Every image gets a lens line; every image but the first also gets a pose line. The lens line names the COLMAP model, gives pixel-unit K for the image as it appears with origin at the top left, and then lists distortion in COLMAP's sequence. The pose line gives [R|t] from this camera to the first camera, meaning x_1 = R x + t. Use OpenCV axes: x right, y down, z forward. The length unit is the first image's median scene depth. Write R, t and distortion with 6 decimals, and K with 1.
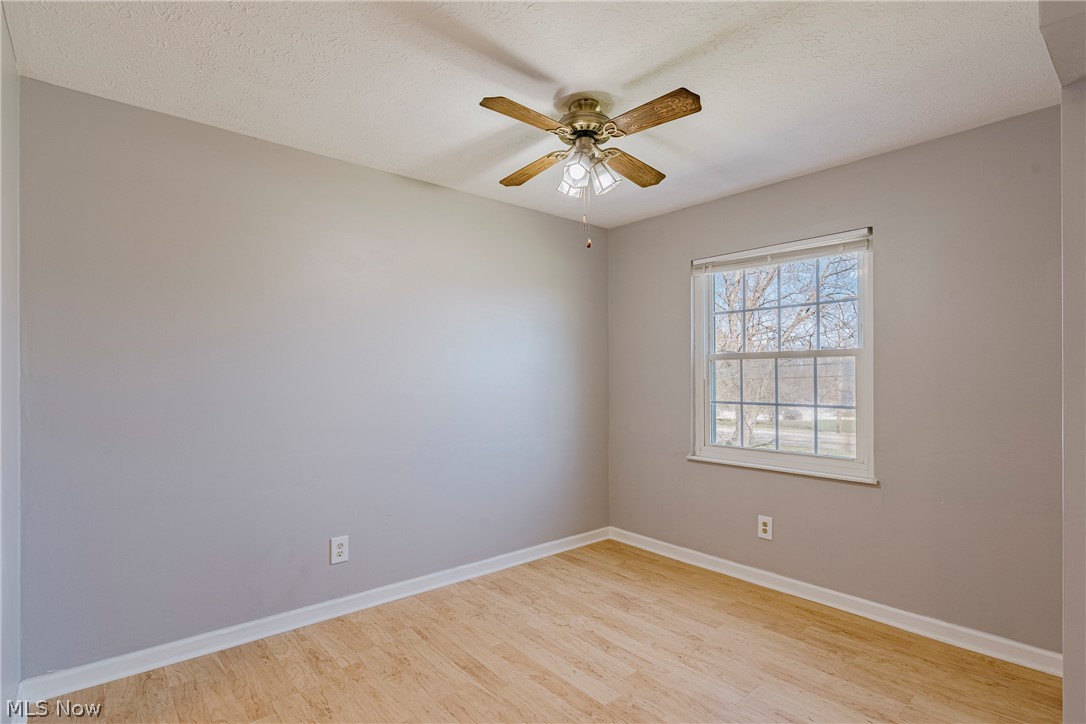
lens RADIAL K [[513.3, 0, 543.8], [0, 513.3, 368.1], [0, 0, 1]] dist [-0.001367, 0.000150]
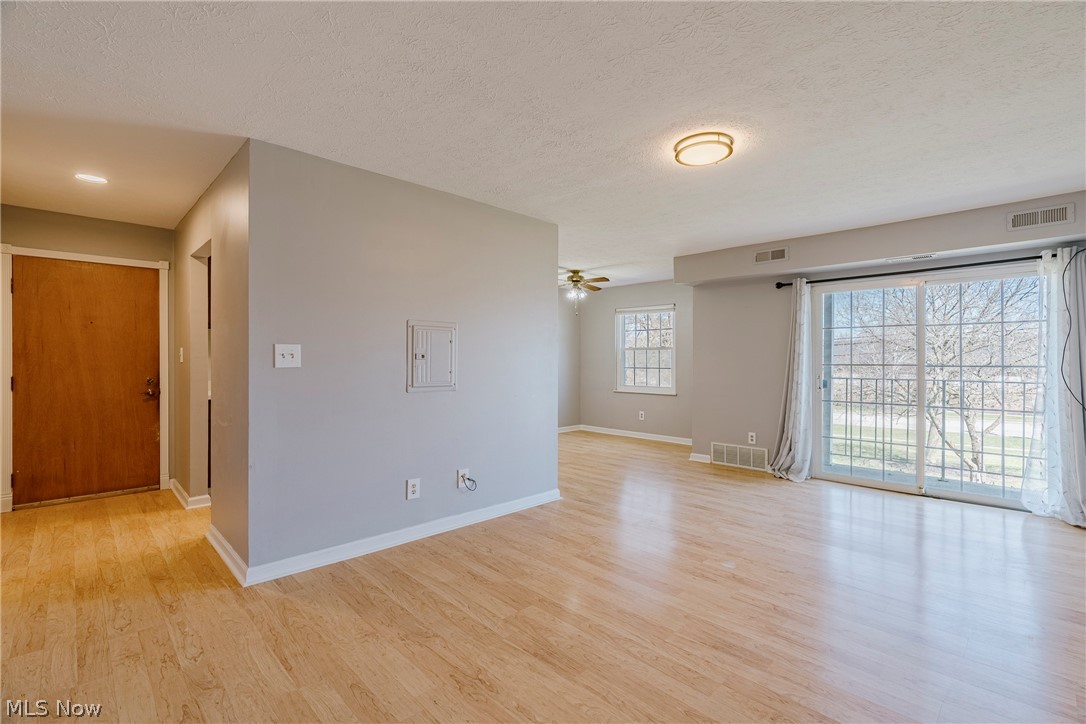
lens RADIAL K [[496.4, 0, 544.0], [0, 496.4, 363.0], [0, 0, 1]] dist [0.000057, 0.000286]
pose [[0.997466, 0.002321, 0.071109, -0.226581], [-0.003250, 0.999911, 0.012945, 0.014608], [-0.071073, -0.013144, 0.997385, -1.395345]]
